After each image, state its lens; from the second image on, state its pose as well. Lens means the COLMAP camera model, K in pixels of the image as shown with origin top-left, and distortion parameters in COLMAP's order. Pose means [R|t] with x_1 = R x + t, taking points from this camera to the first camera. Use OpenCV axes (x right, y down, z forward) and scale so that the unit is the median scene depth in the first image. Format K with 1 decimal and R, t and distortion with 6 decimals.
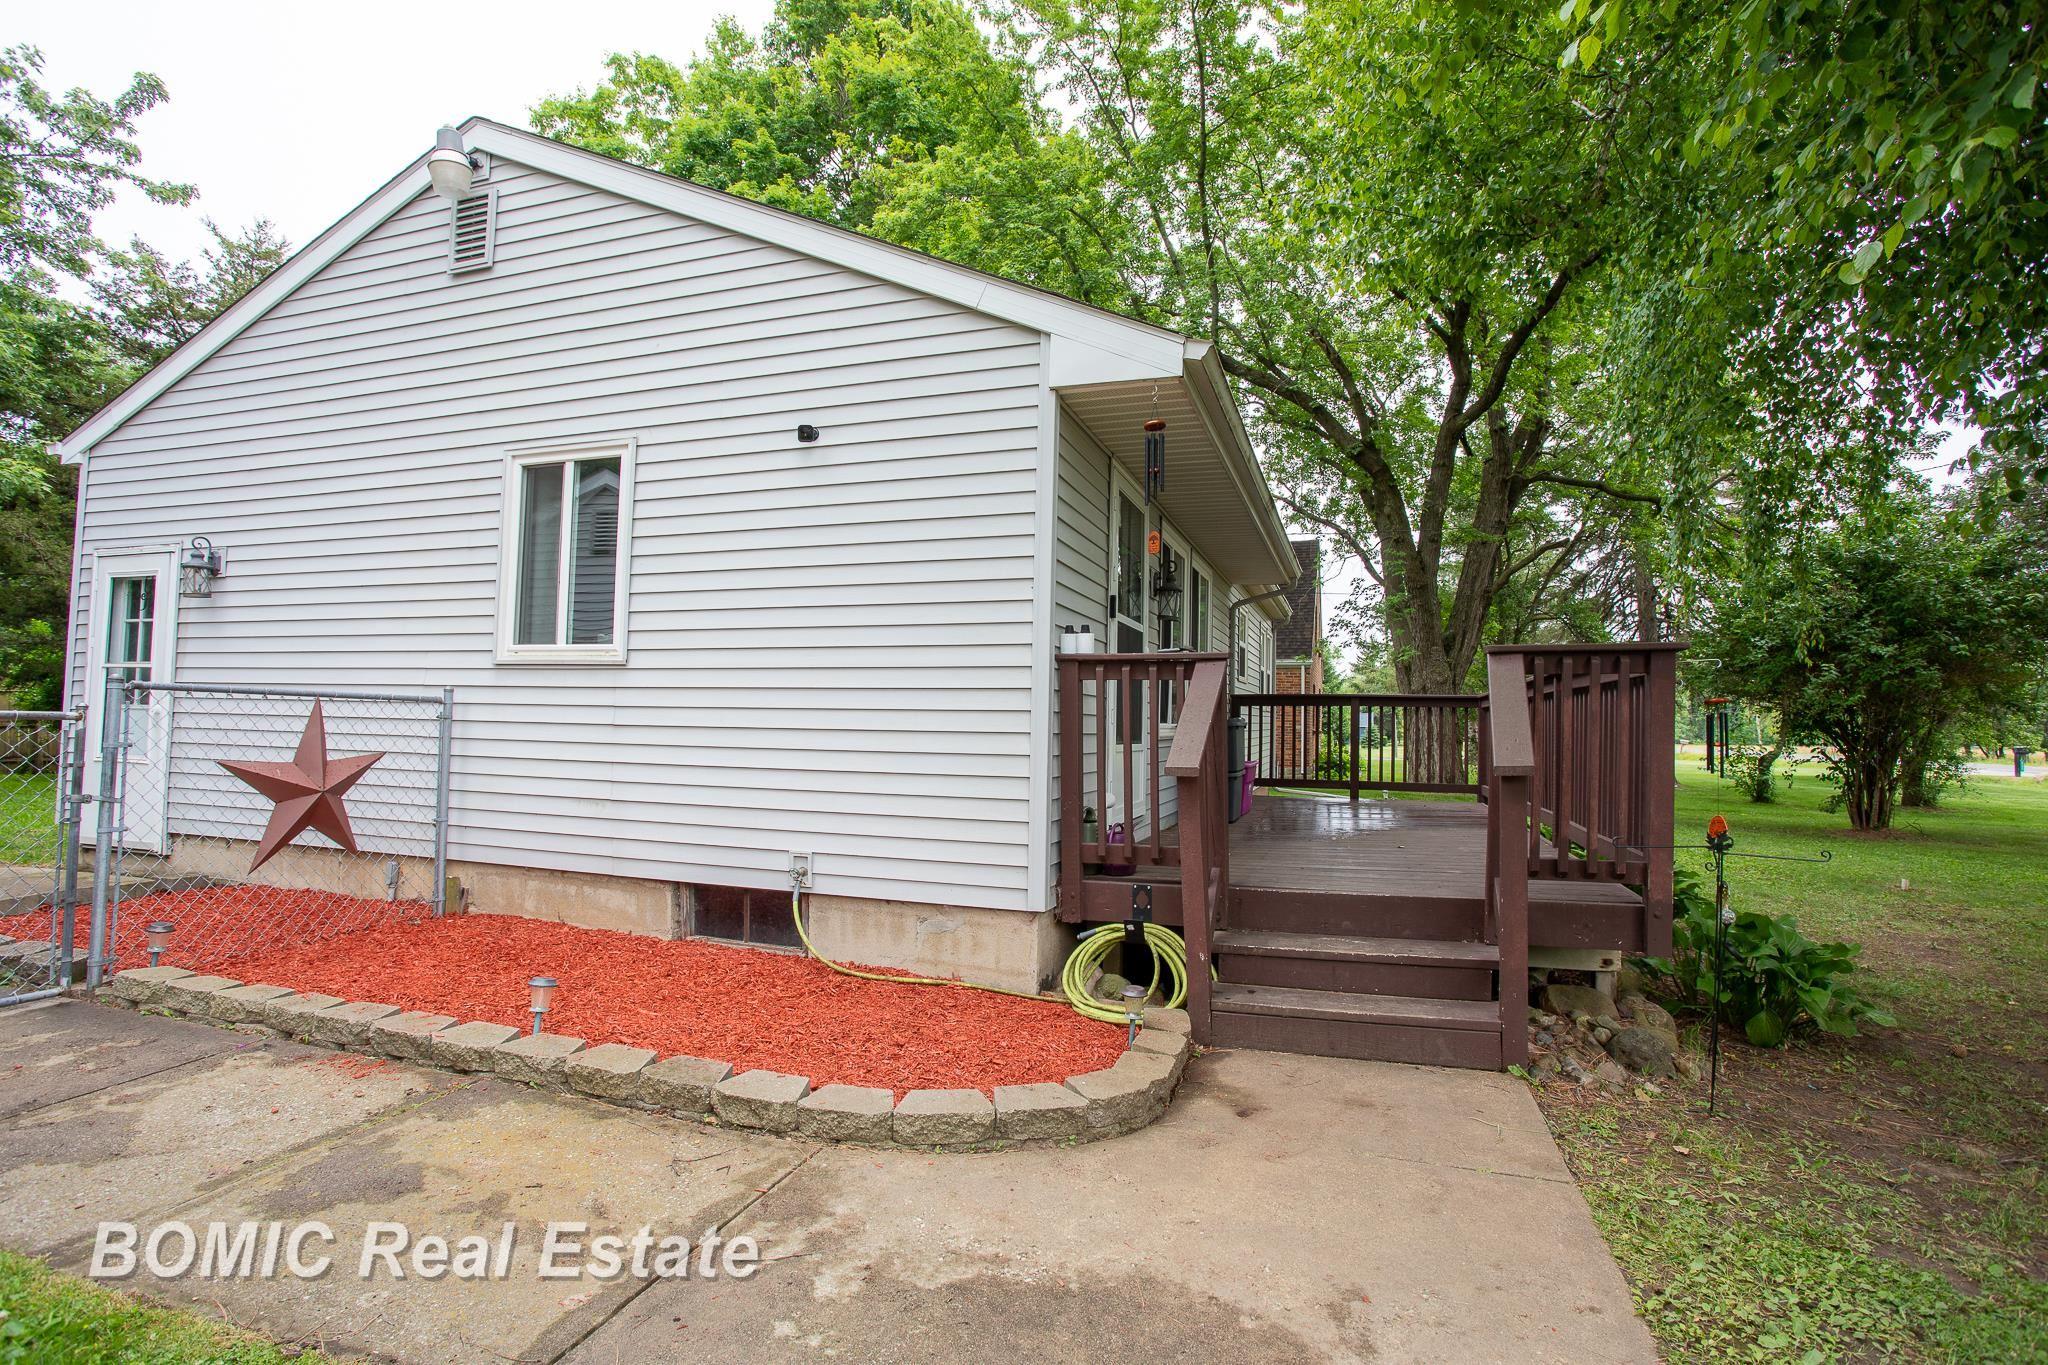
lens RADIAL K [[993.9, 0, 1030.8], [0, 993.9, 672.4], [0, 0, 1]] dist [-0.065128, 0.023132]
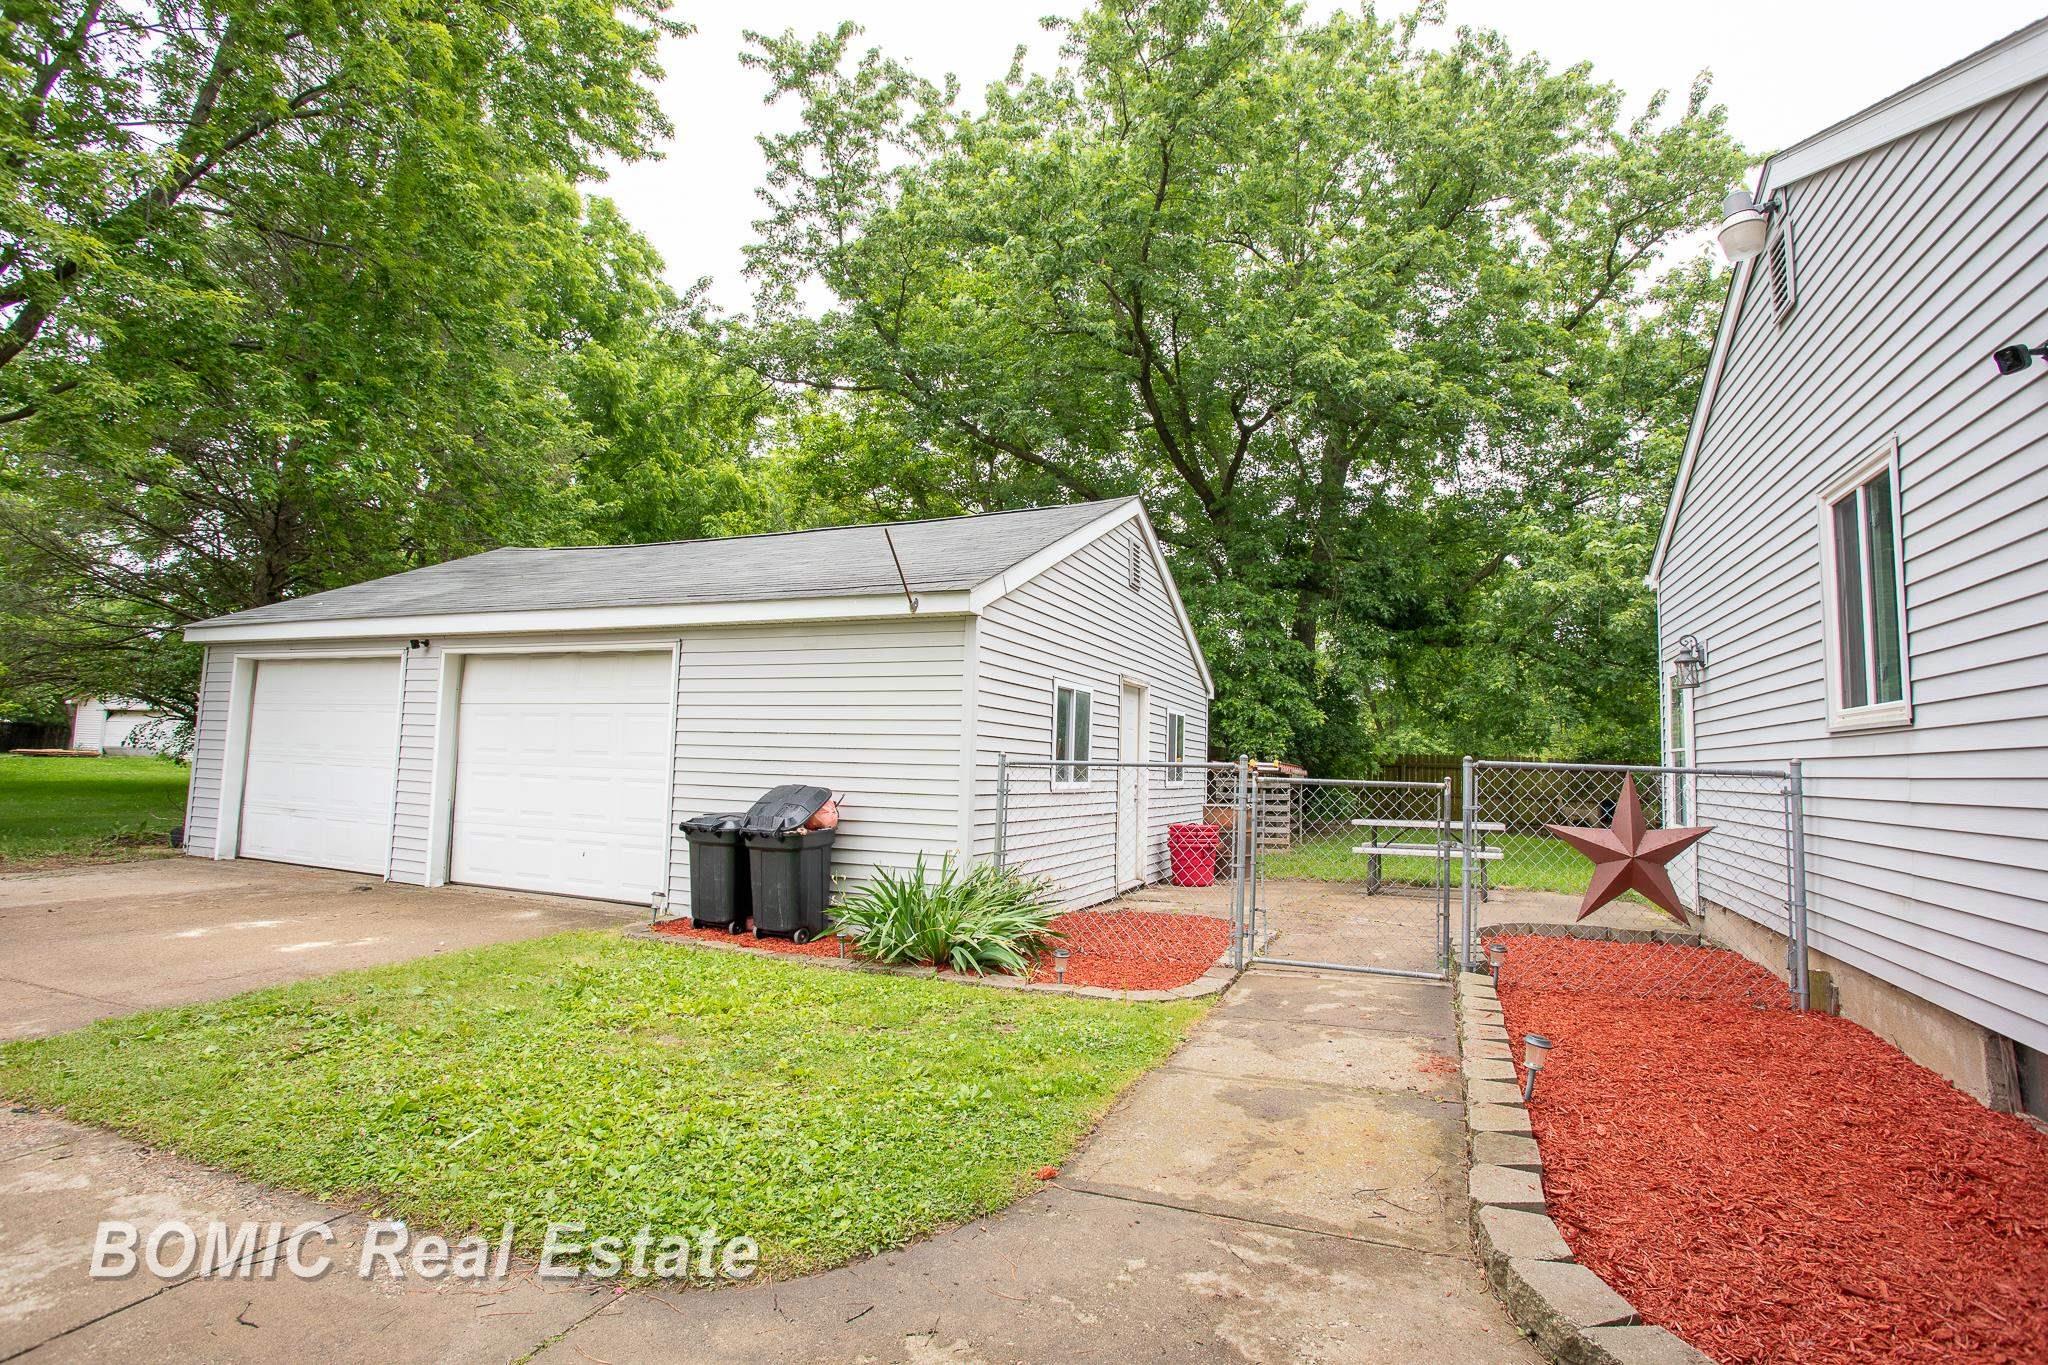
lens RADIAL K [[993.9, 0, 1030.8], [0, 993.9, 672.4], [0, 0, 1]] dist [-0.065128, 0.023132]
pose [[-0.069798, -0.111365, -0.991325, 0.378302], [0.020751, 0.993372, -0.113056, 0.021225], [0.997345, -0.028462, -0.067025, 0.338829]]
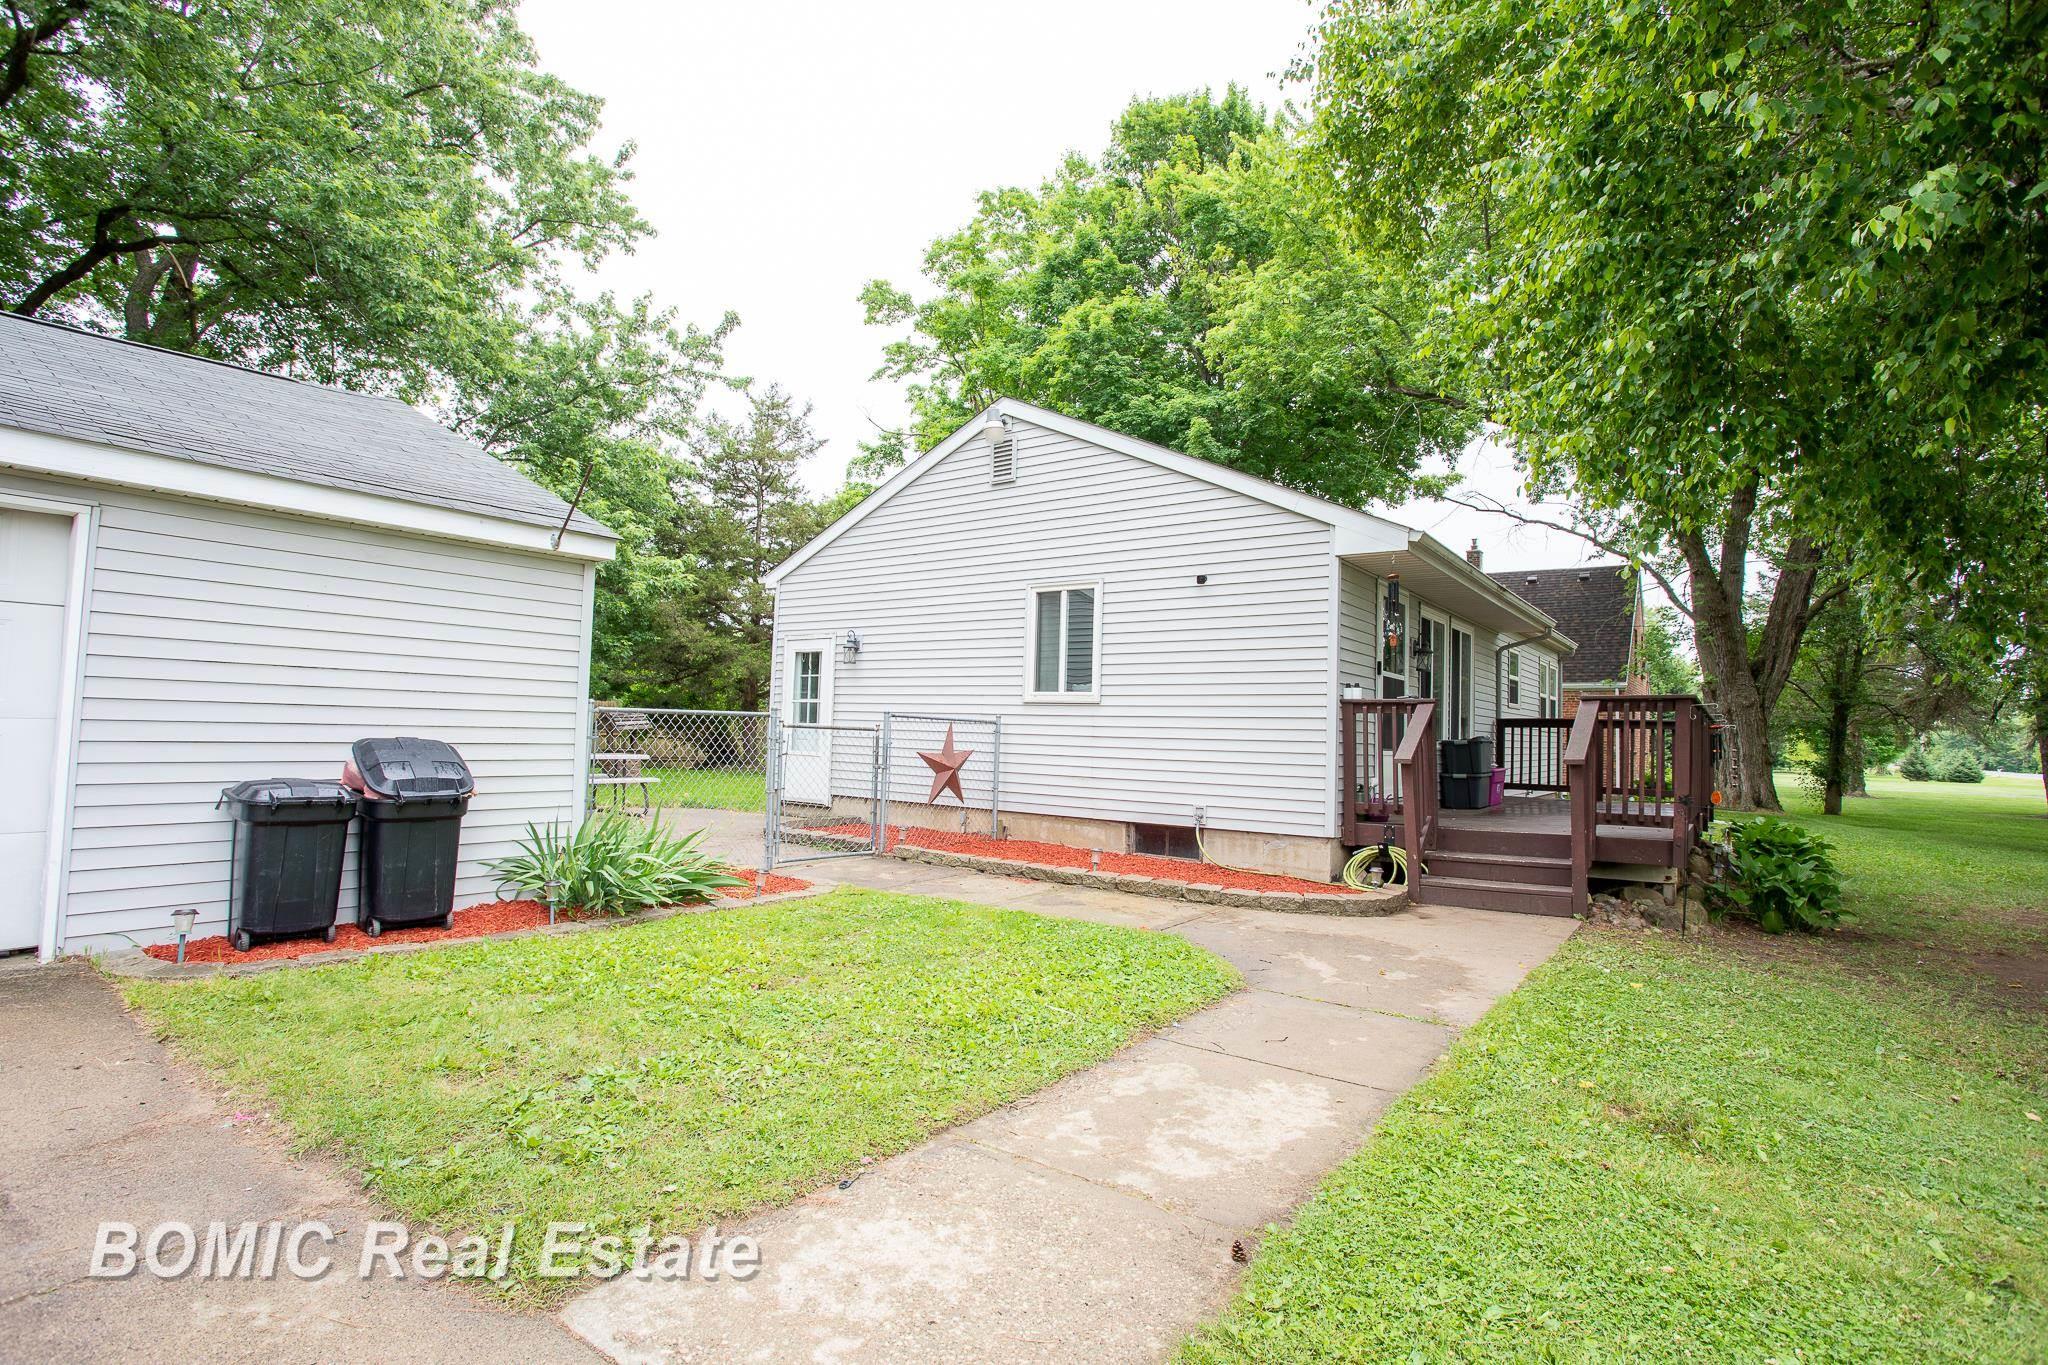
lens RADIAL K [[993.9, 0, 1030.8], [0, 993.9, 672.4], [0, 0, 1]] dist [-0.065128, 0.023132]
pose [[0.949954, -0.009616, -0.312242, 0.044004], [0.003672, 0.999801, -0.019619, -0.028609], [0.312368, 0.017490, 0.949800, -0.766442]]
